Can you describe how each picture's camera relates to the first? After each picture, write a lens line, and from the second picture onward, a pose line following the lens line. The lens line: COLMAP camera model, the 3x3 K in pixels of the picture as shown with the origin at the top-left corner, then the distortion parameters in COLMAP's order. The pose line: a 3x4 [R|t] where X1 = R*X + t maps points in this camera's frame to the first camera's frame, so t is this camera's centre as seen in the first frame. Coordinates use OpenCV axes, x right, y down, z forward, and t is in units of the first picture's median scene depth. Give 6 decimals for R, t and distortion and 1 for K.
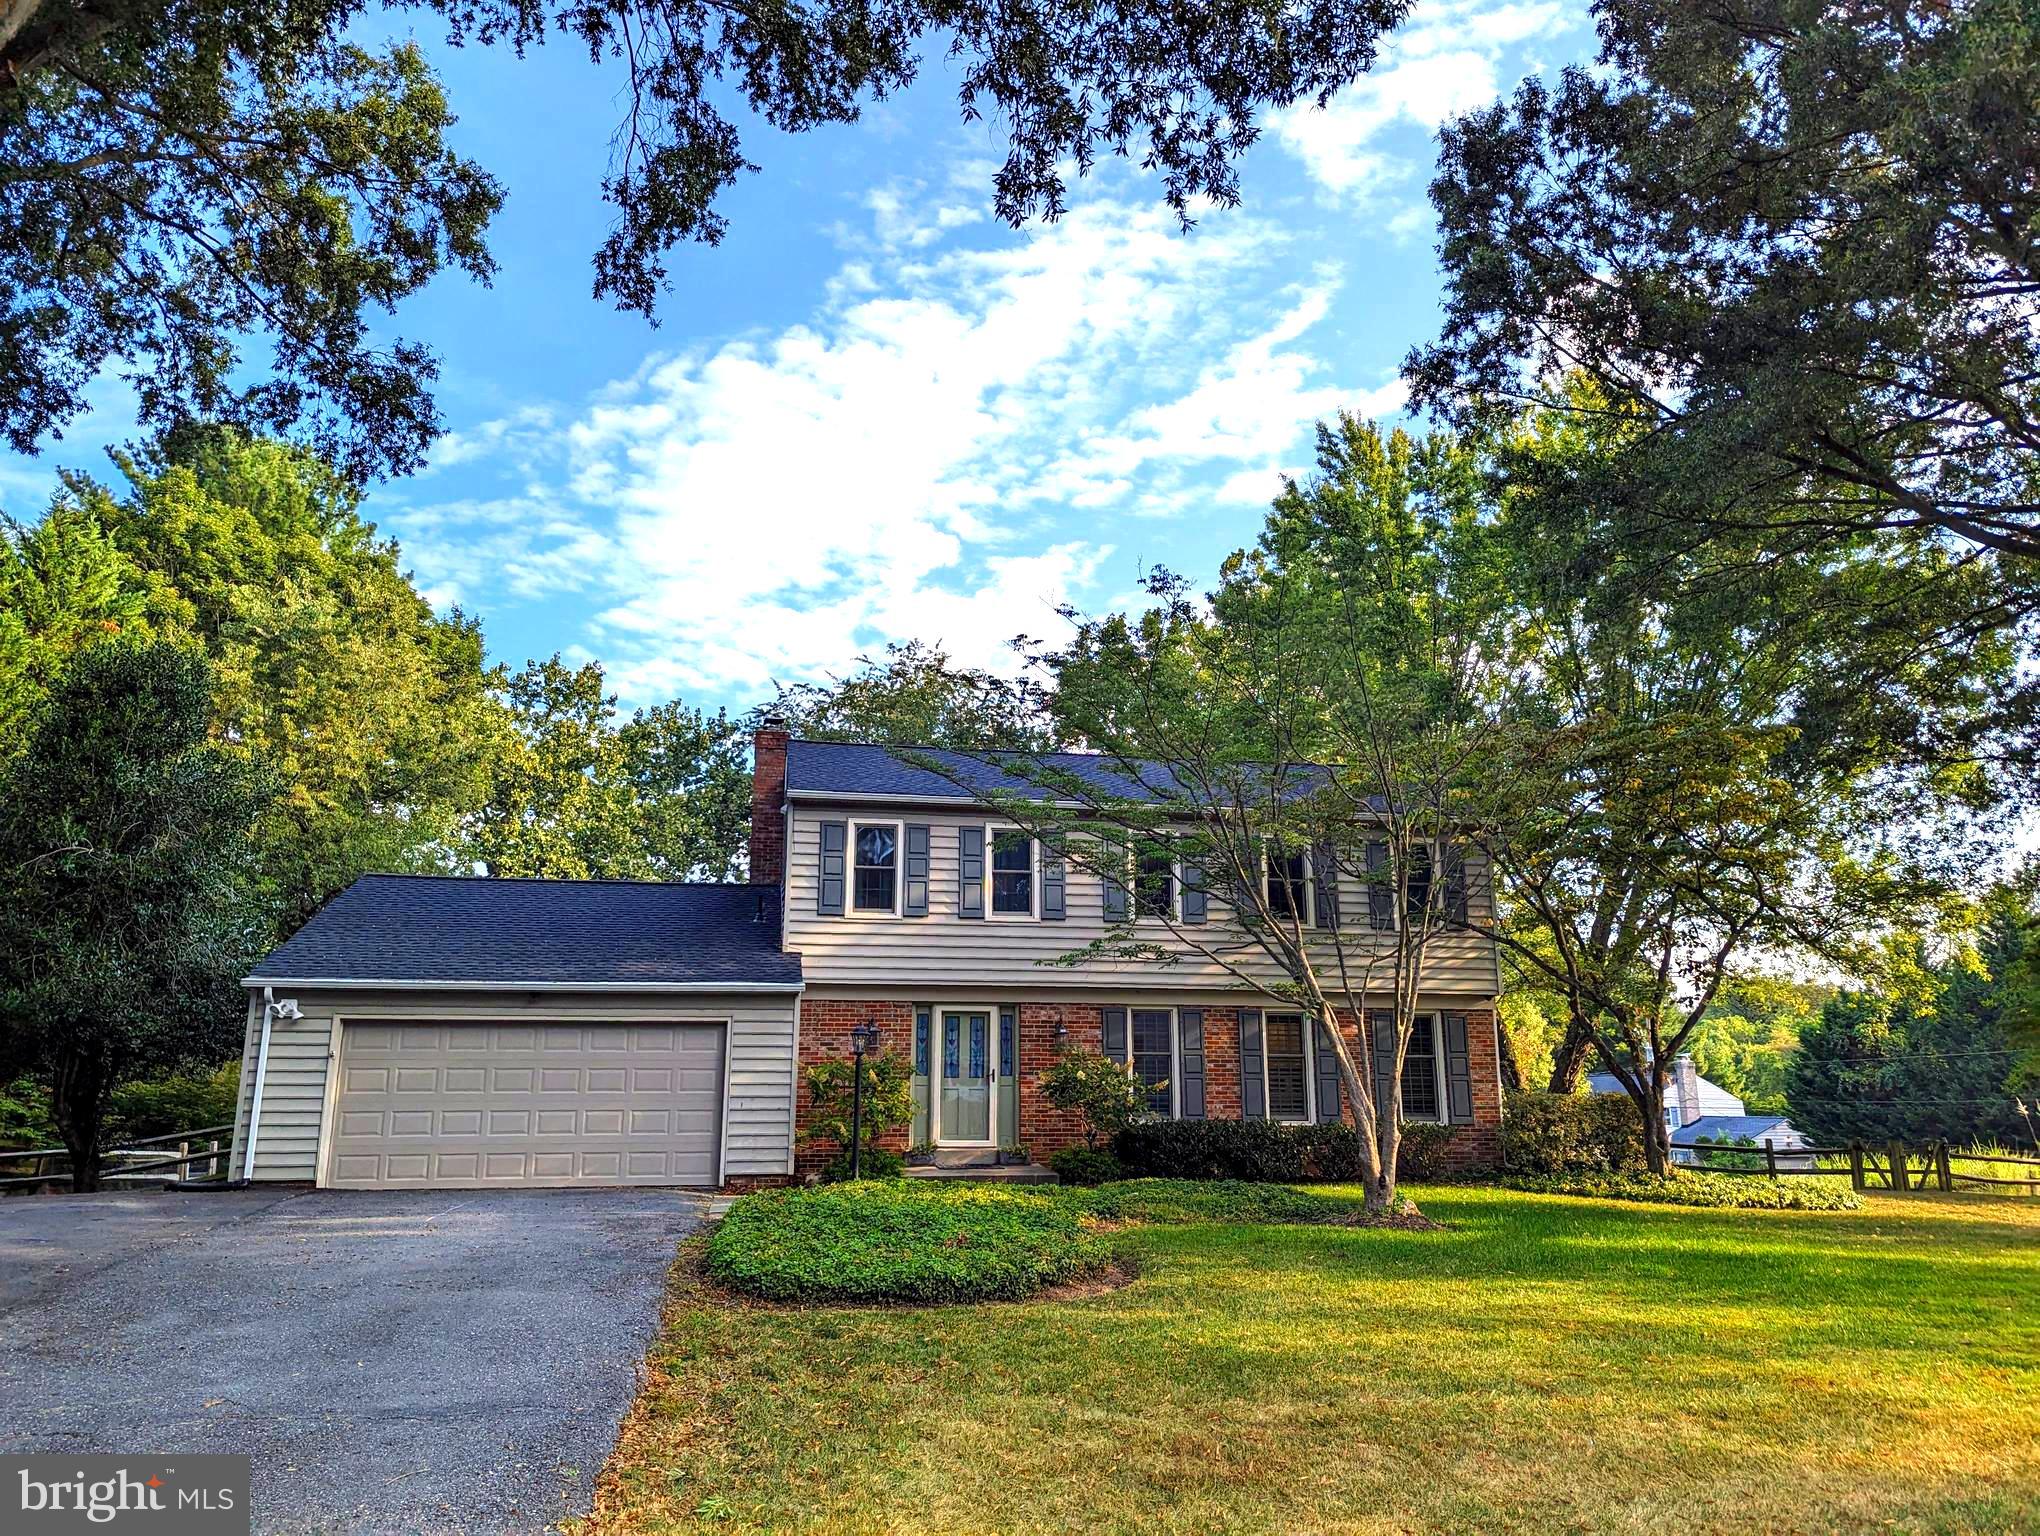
lens RADIAL K [[1407.2, 0, 1020.0], [0, 1407.2, 768.0], [0, 0, 1]] dist [0.038184, -0.001293]
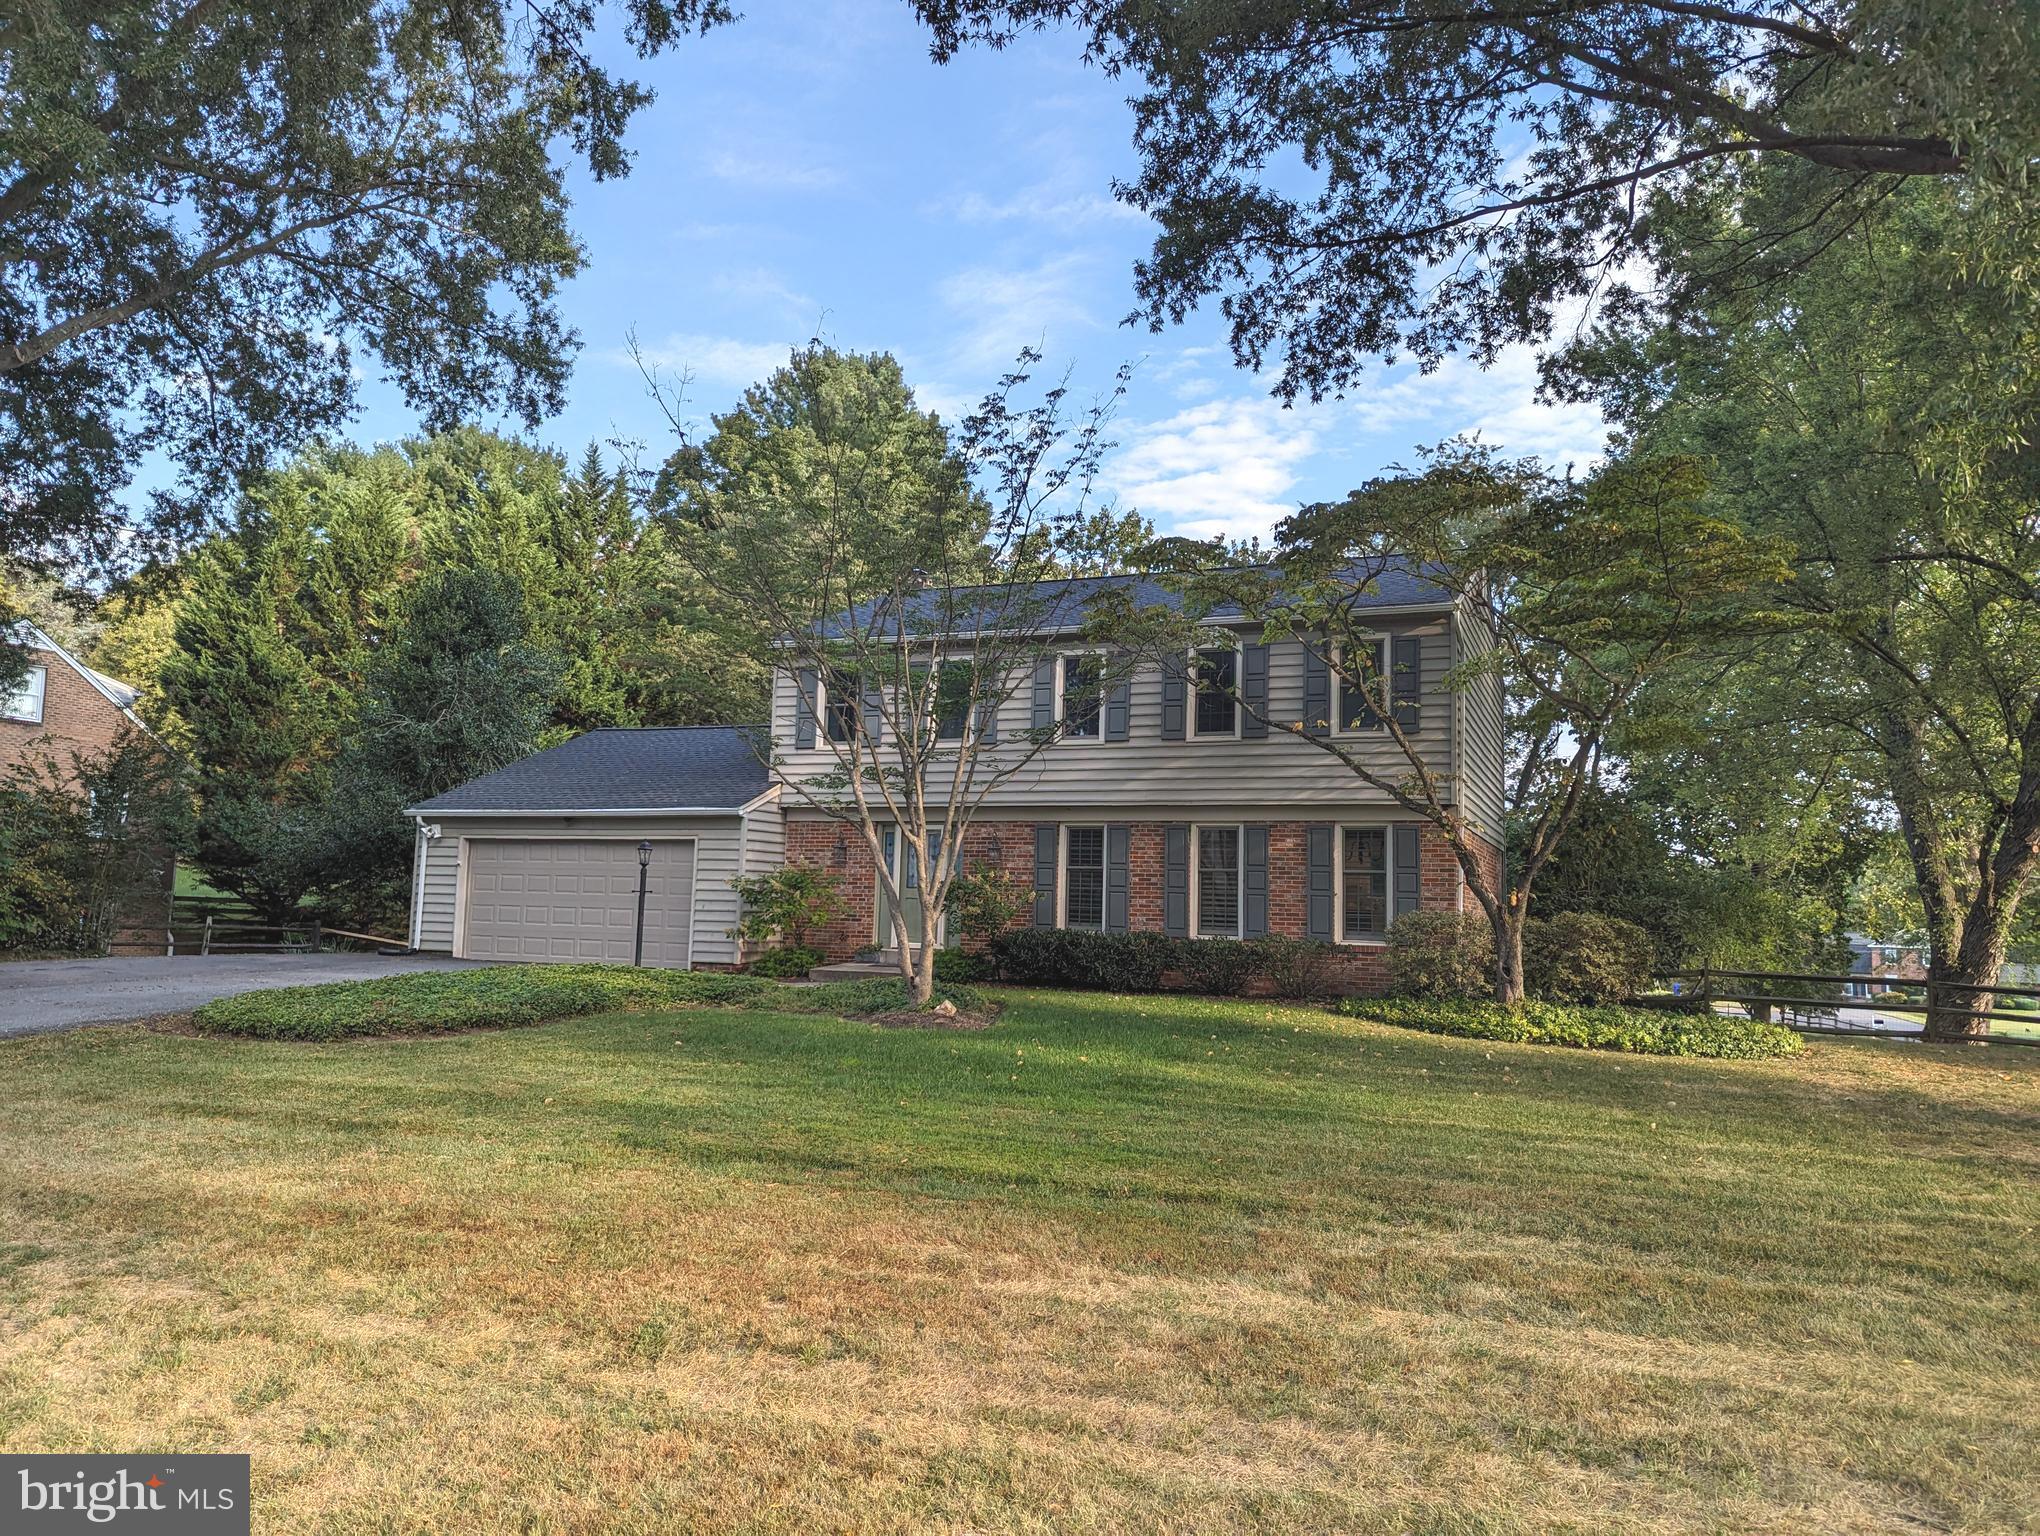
lens RADIAL K [[1407.2, 0, 1020.0], [0, 1407.2, 768.0], [0, 0, 1]] dist [0.038184, -0.001293]
pose [[0.843353, -0.034064, -0.536280, 0.653860], [0.099868, 0.990538, 0.094135, 0.031709], [0.527999, -0.132947, 0.838774, 0.135457]]
